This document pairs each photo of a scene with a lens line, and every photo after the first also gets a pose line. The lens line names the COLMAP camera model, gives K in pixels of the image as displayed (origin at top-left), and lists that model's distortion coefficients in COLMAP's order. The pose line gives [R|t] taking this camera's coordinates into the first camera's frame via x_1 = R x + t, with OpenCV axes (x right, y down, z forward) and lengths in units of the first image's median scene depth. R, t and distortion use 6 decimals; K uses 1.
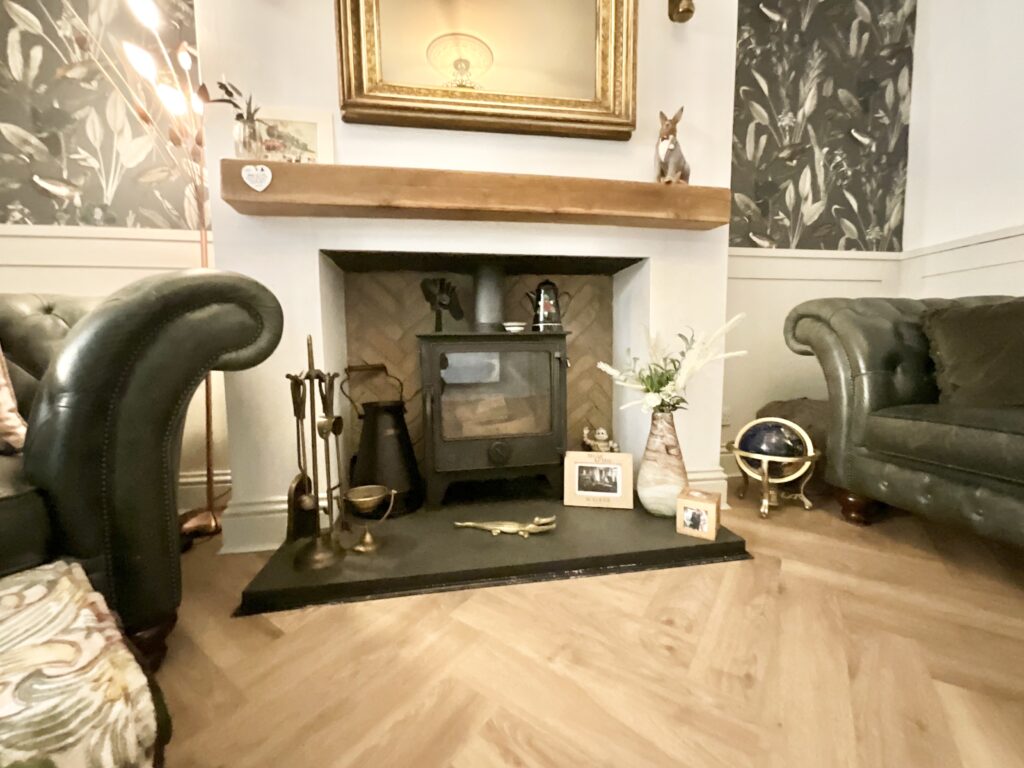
lens RADIAL K [[414.3, 0, 509.8], [0, 414.3, 383.1], [0, 0, 1]] dist [-0.002144, -0.000602]
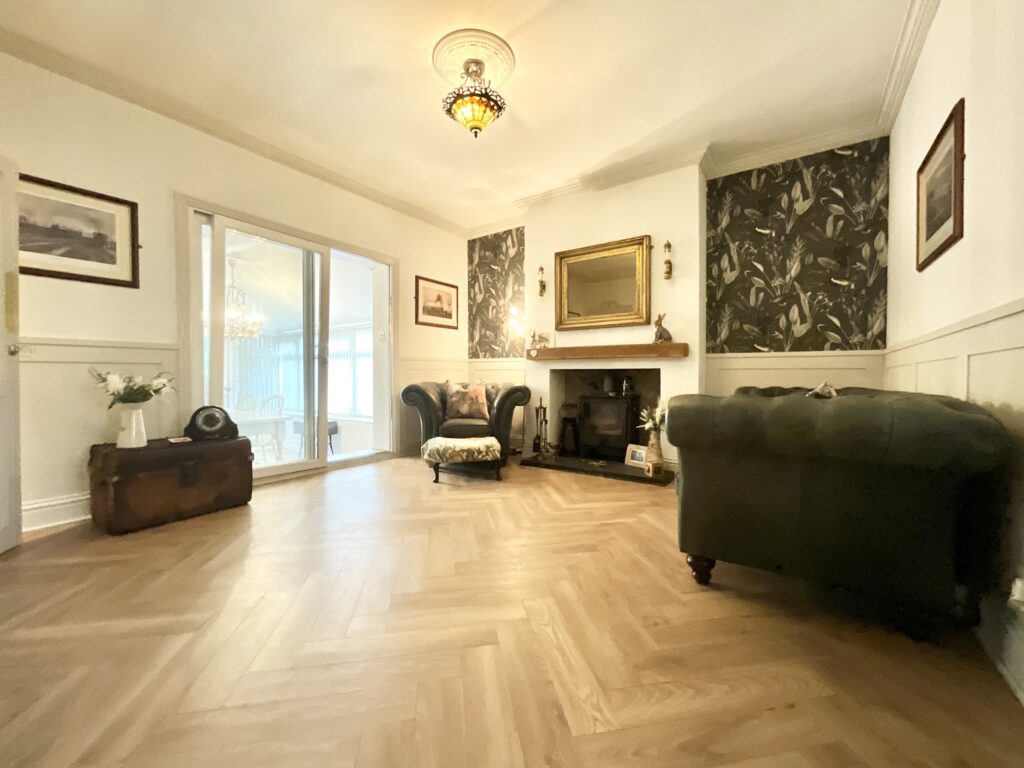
lens RADIAL K [[414.3, 0, 517.2], [0, 414.3, 385.0], [0, 0, 1]] dist [-0.002144, -0.000602]
pose [[0.723702, 0.034290, -0.689260, 1.092861], [-0.065479, 0.997671, -0.019117, -0.079193], [0.686999, 0.058967, 0.724262, -1.048790]]
